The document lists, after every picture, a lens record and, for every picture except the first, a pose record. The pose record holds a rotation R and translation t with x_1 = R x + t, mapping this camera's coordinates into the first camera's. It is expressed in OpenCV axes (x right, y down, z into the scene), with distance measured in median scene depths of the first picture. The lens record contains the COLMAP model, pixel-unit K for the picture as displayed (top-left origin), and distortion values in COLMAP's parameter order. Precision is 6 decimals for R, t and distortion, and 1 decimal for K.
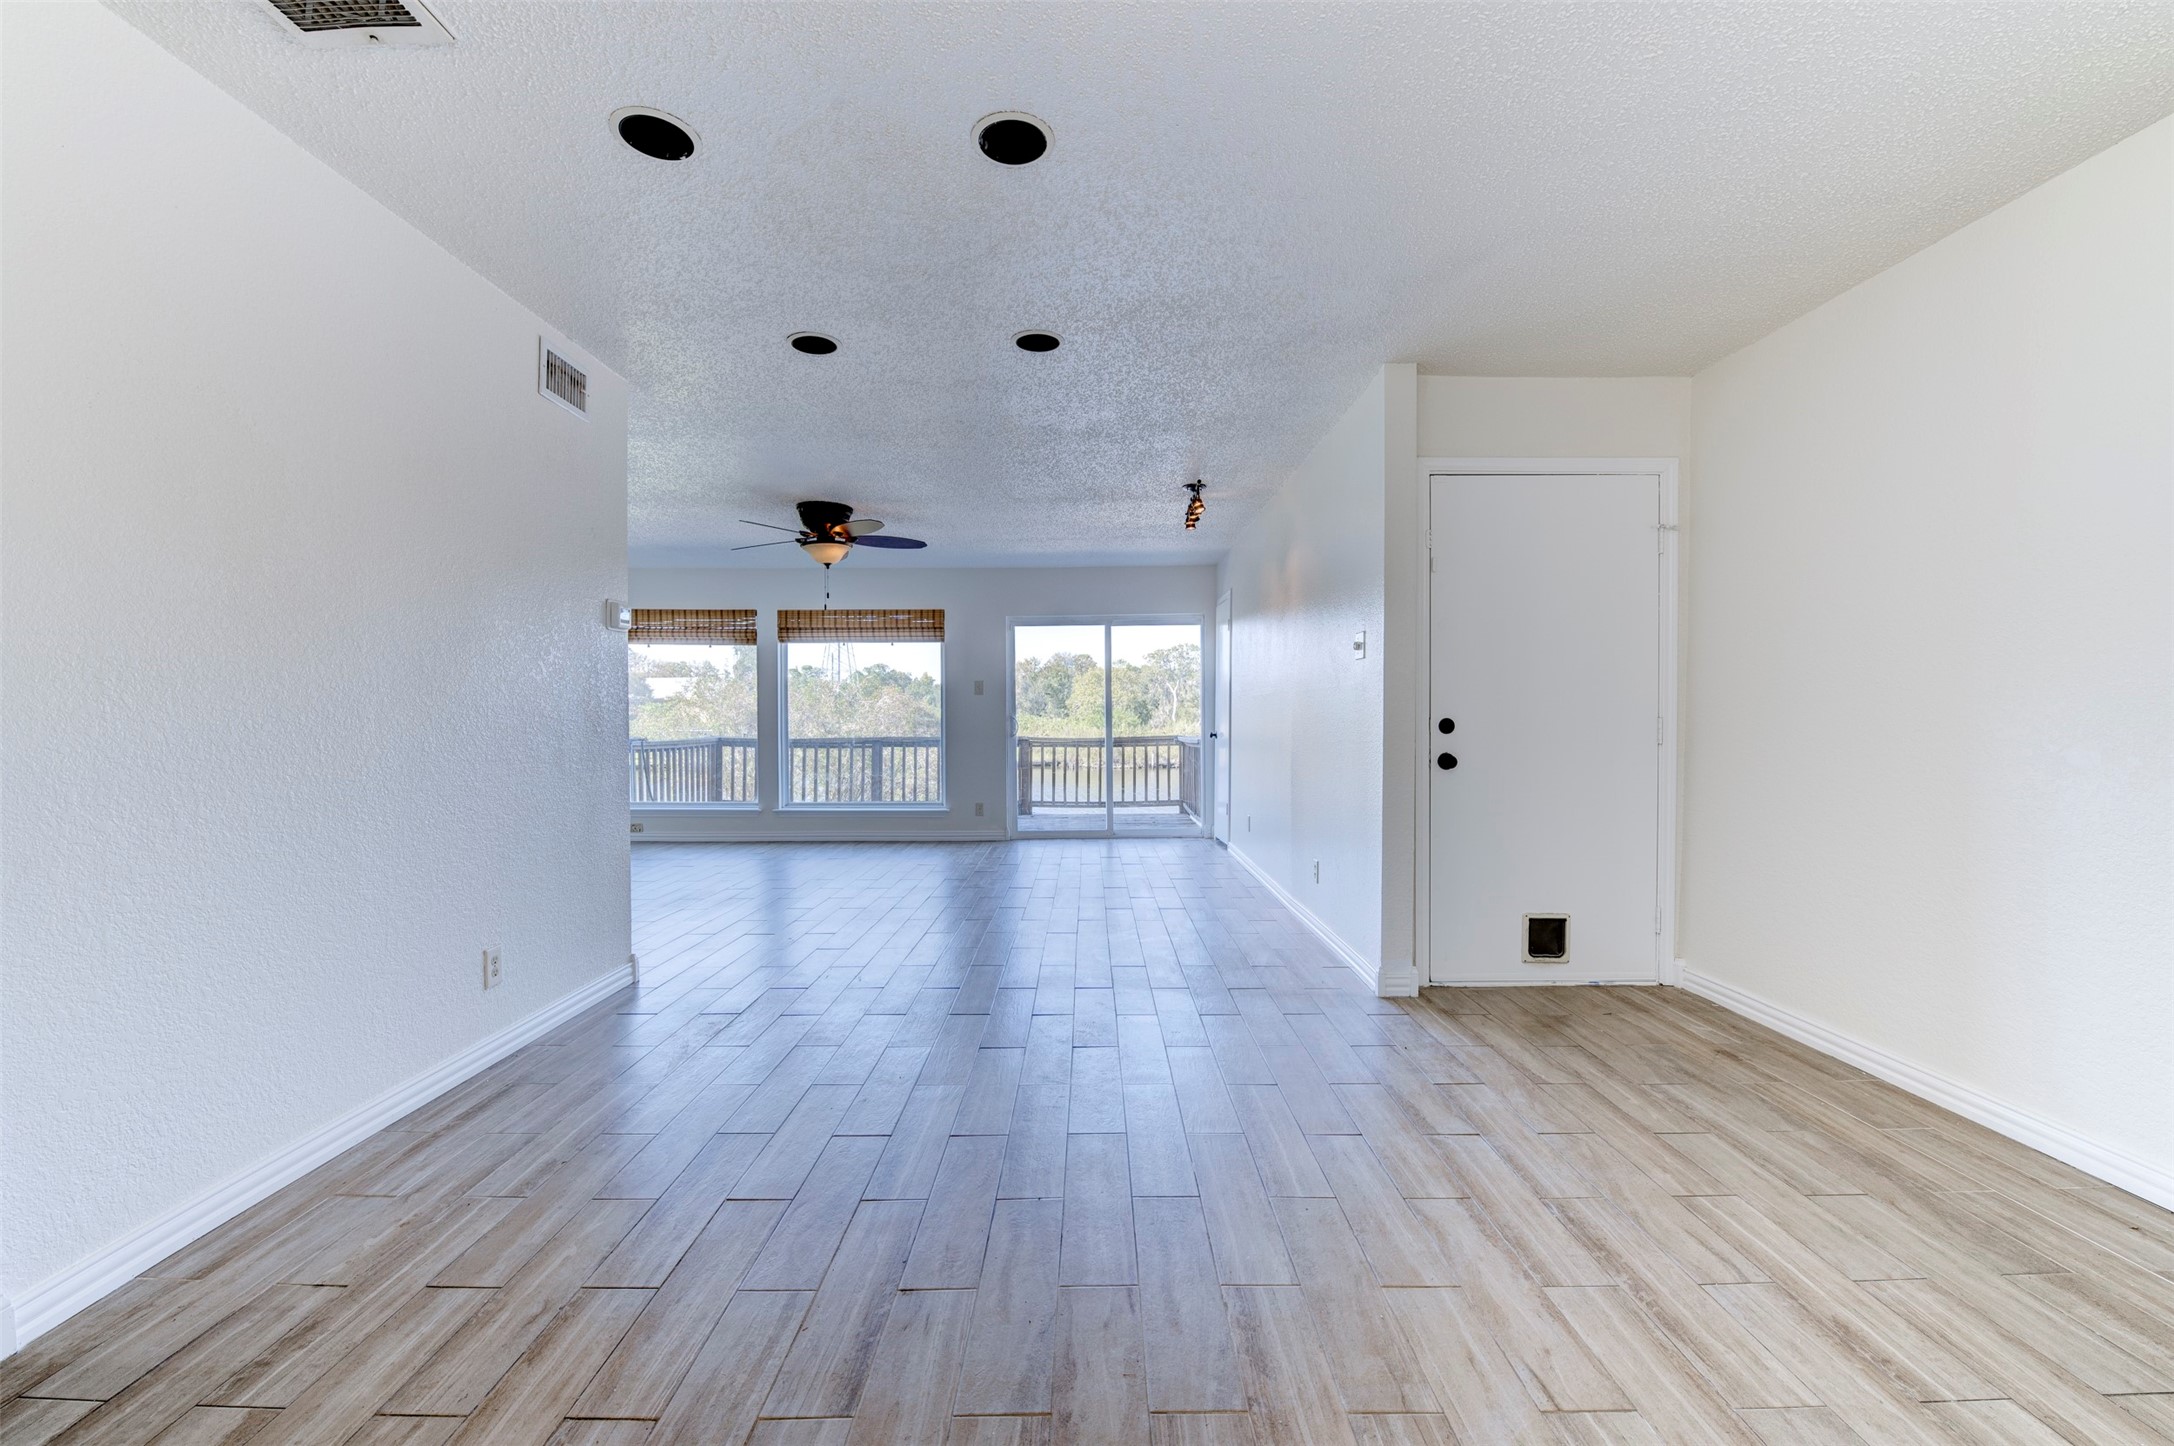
lens RADIAL K [[866.7, 0, 1096.1], [0, 866.7, 721.0], [0, 0, 1]] dist [-0.016500, -0.002251]
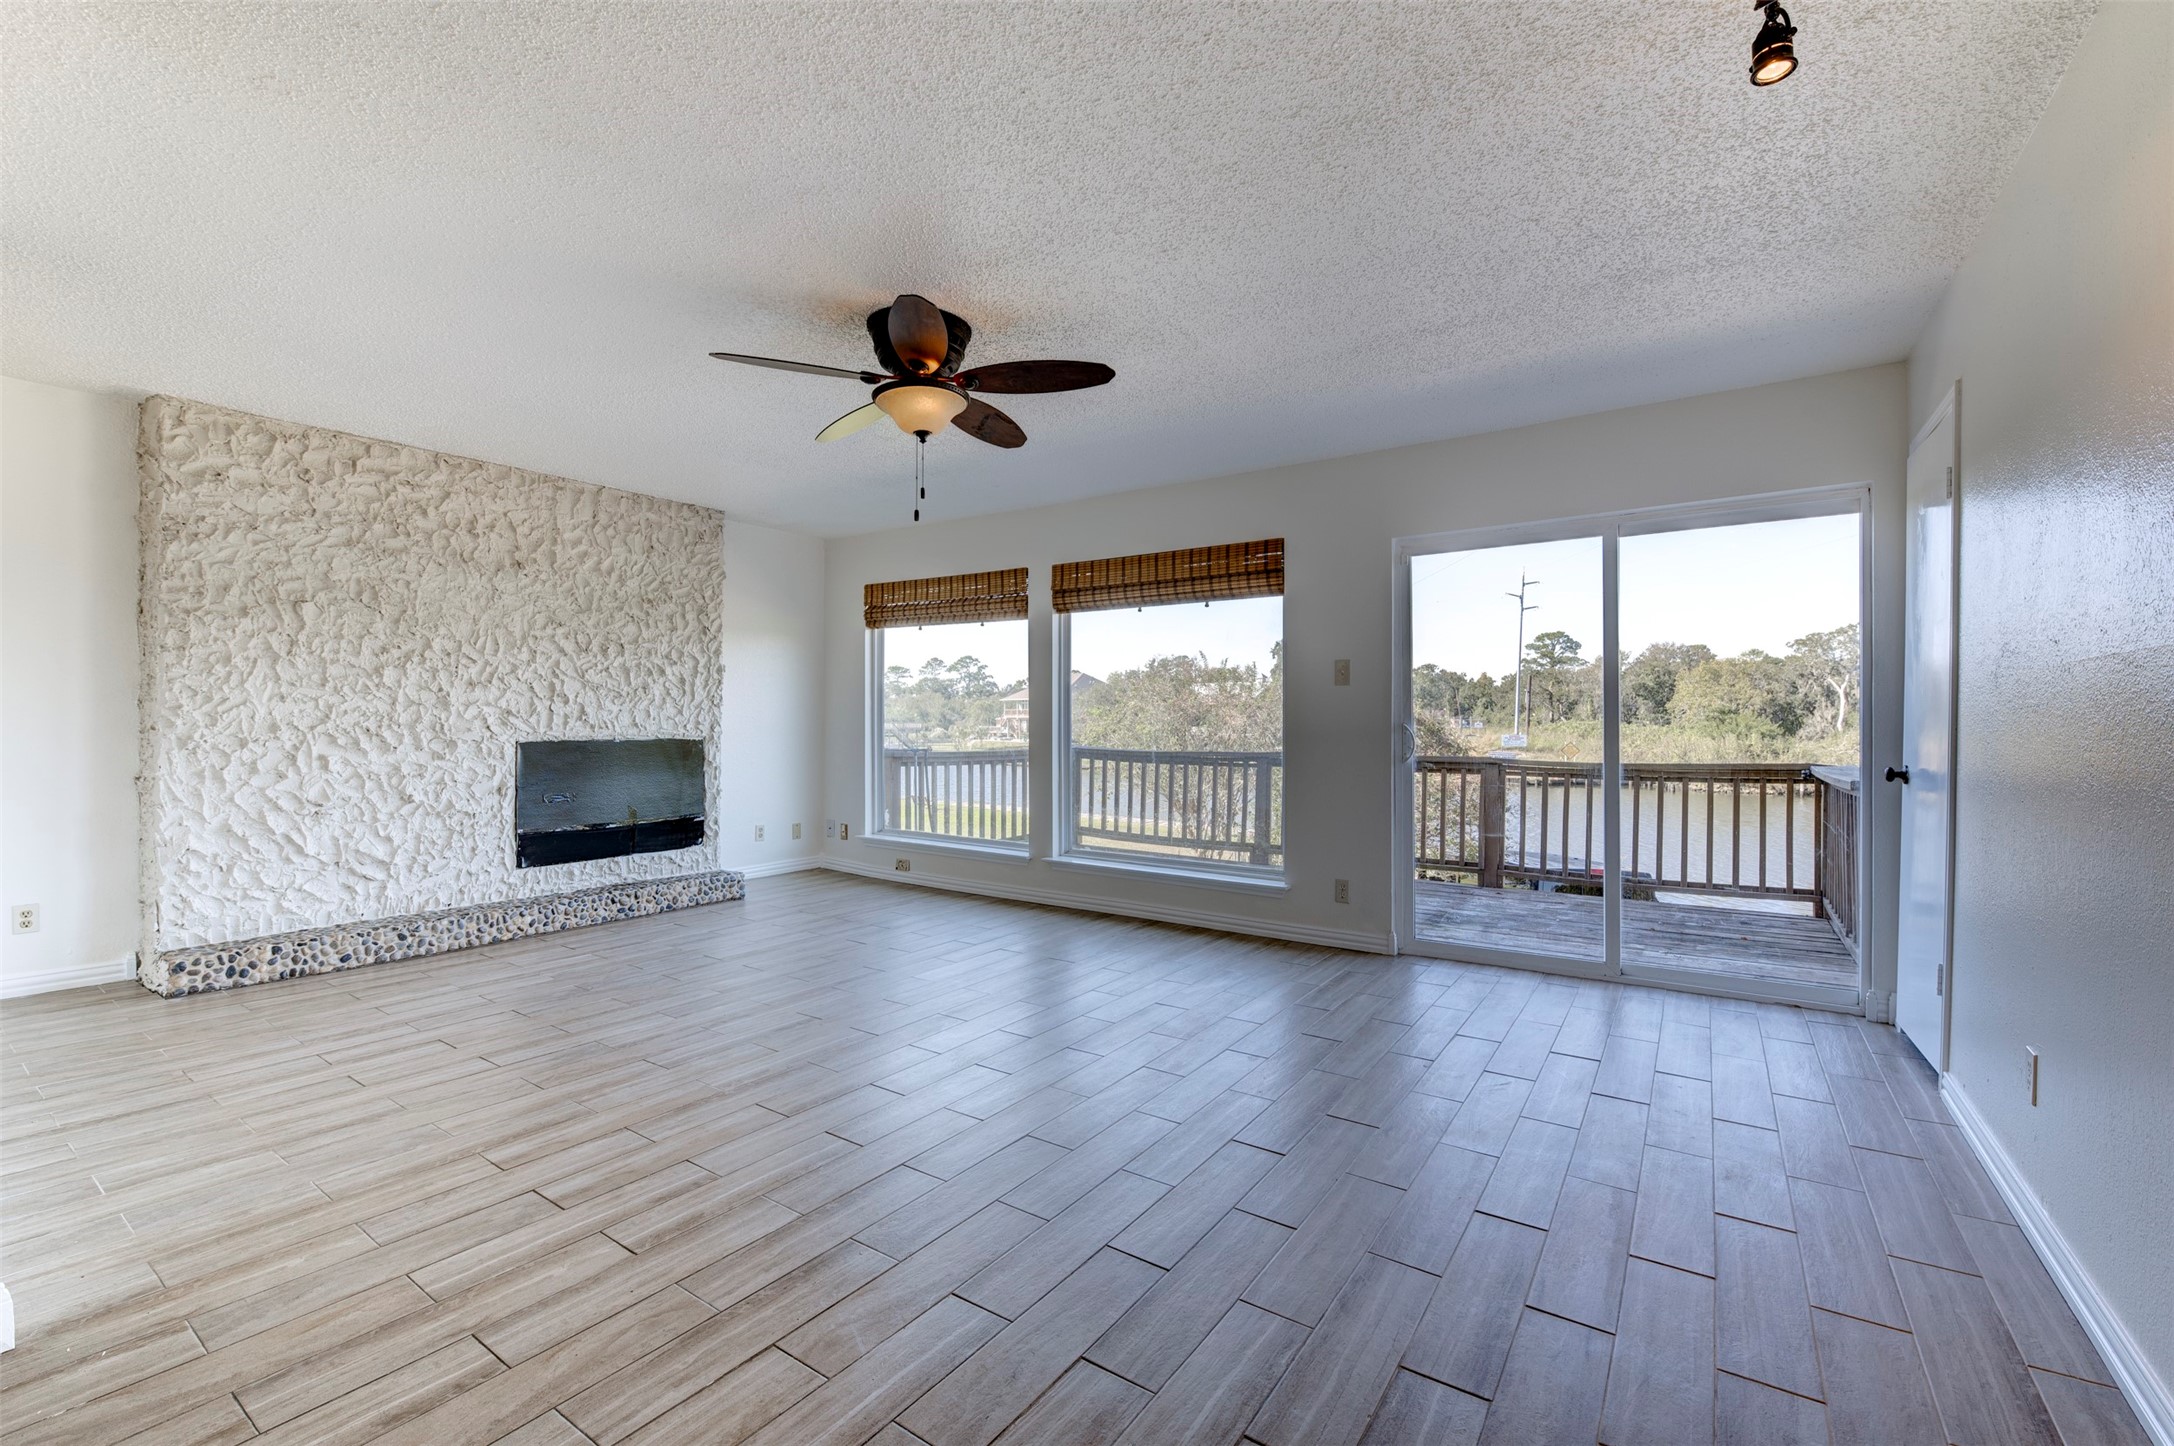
lens RADIAL K [[903.3, 0, 1092.3], [0, 903.3, 722.8], [0, 0, 1]] dist [-0.015850, -0.002118]
pose [[0.820034, 0.007336, -0.572268, 0.065316], [-0.009455, 0.999955, -0.000730, -0.004176], [0.572237, 0.006010, 0.820066, 0.446461]]
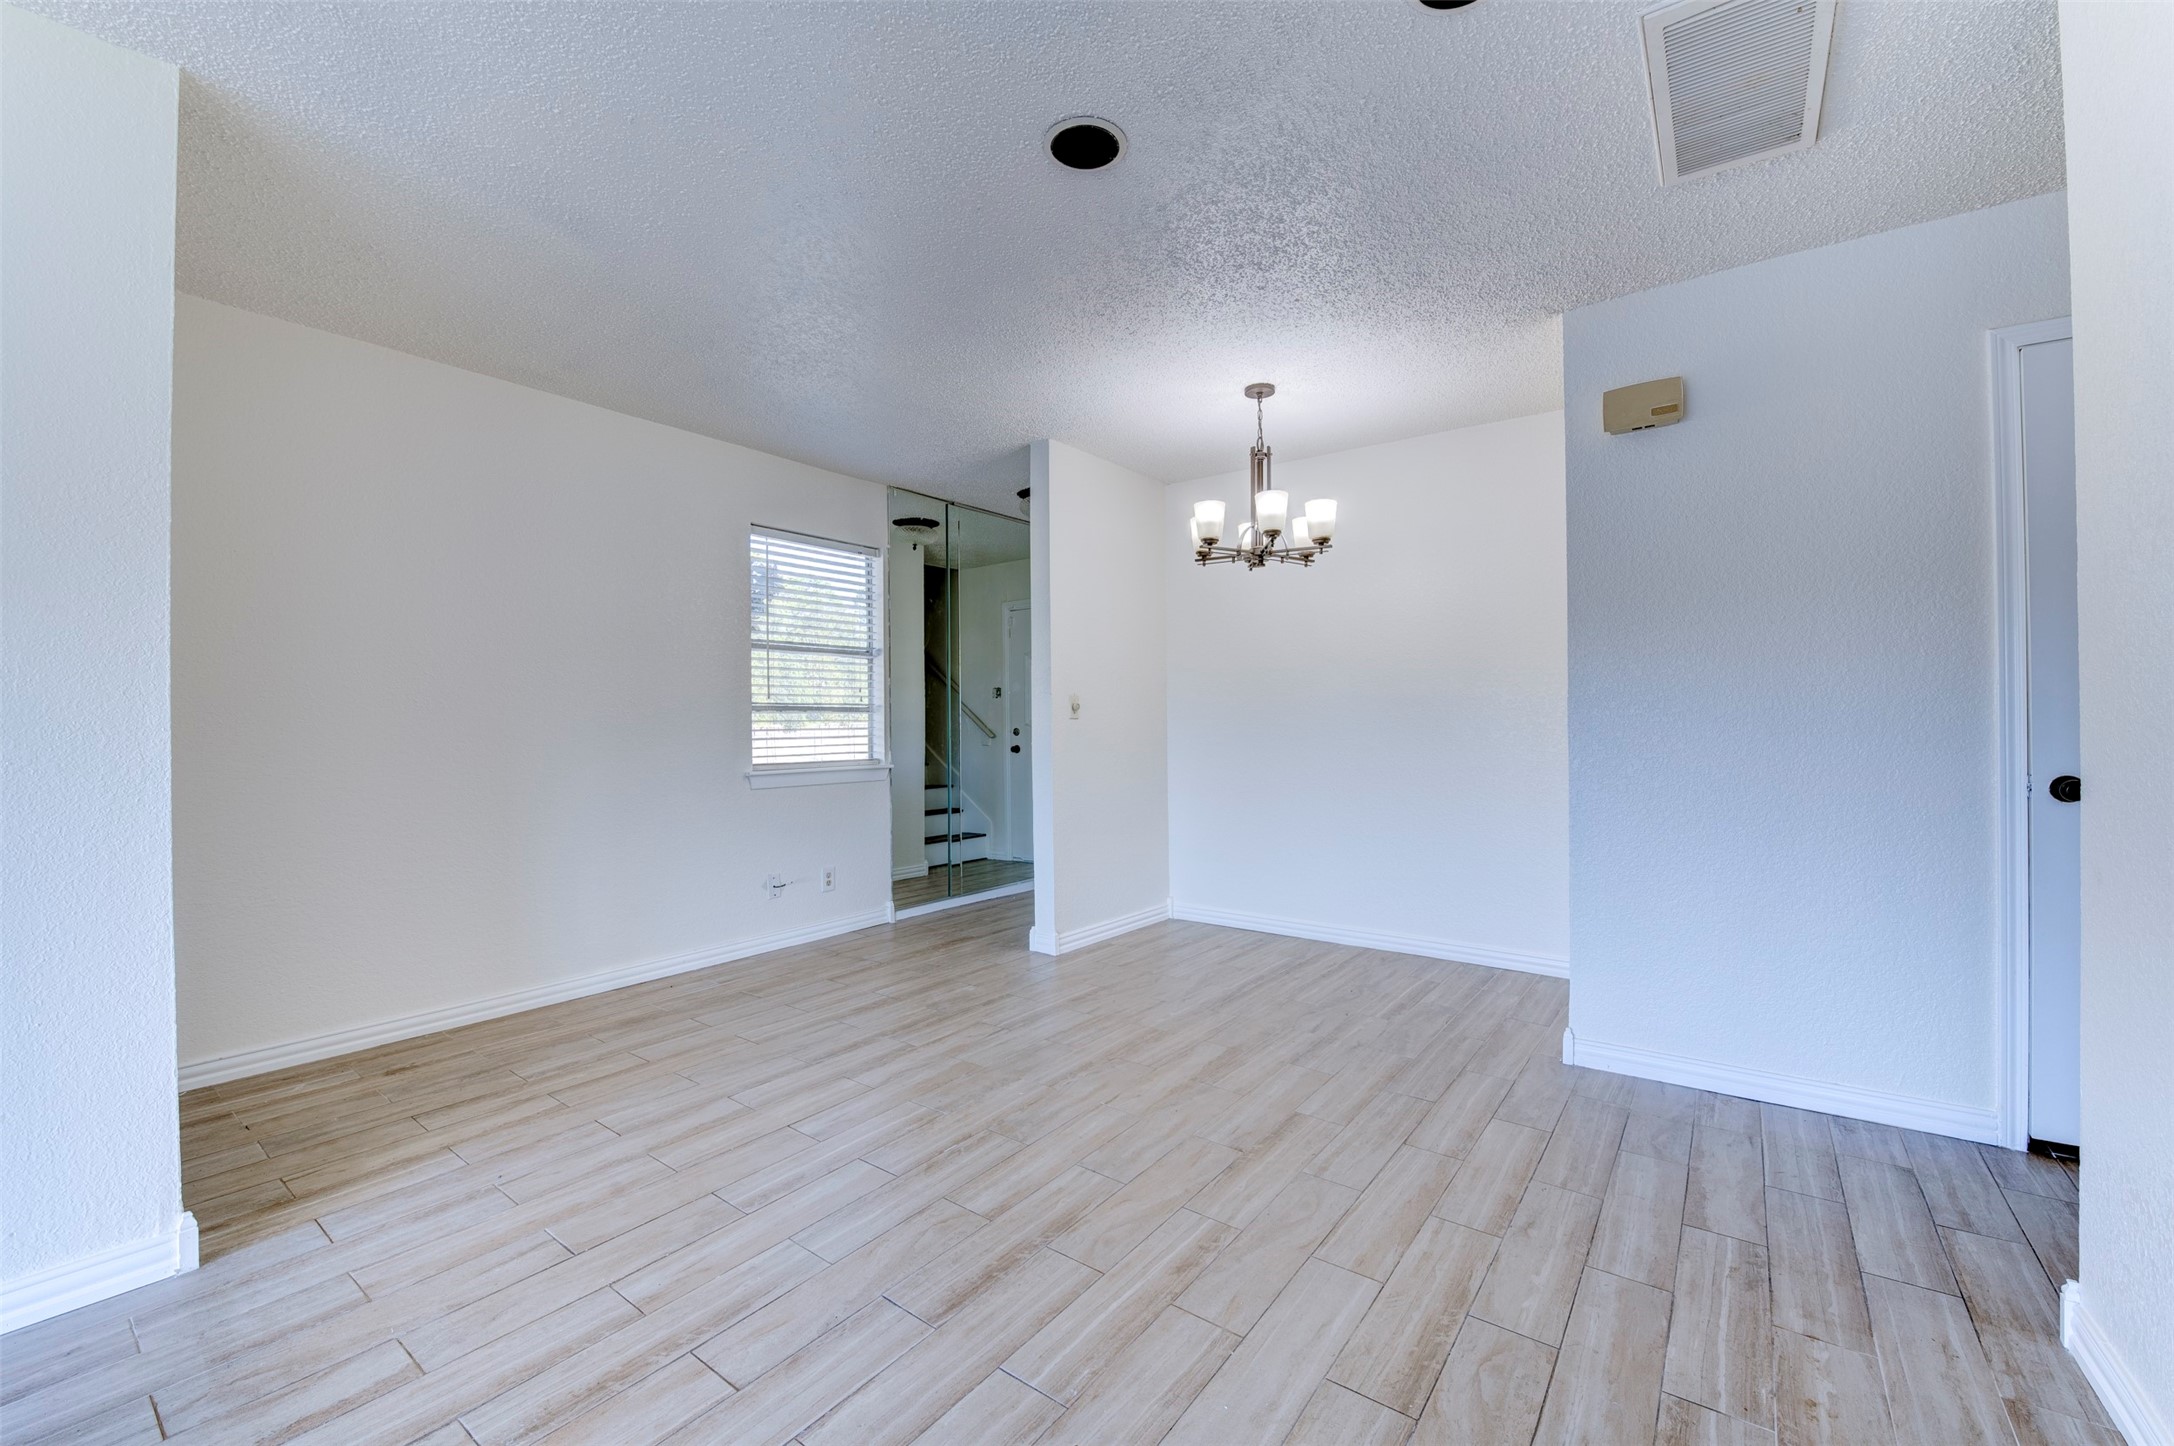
lens RADIAL K [[866.7, 0, 1086.2], [0, 866.7, 719.3], [0, 0, 1]] dist [-0.016500, -0.002251]
pose [[-0.794324, 0.009326, 0.607423, -0.187296], [0.011959, 0.999928, 0.000286, -0.003541], [-0.607377, 0.007491, -0.794378, 0.483081]]
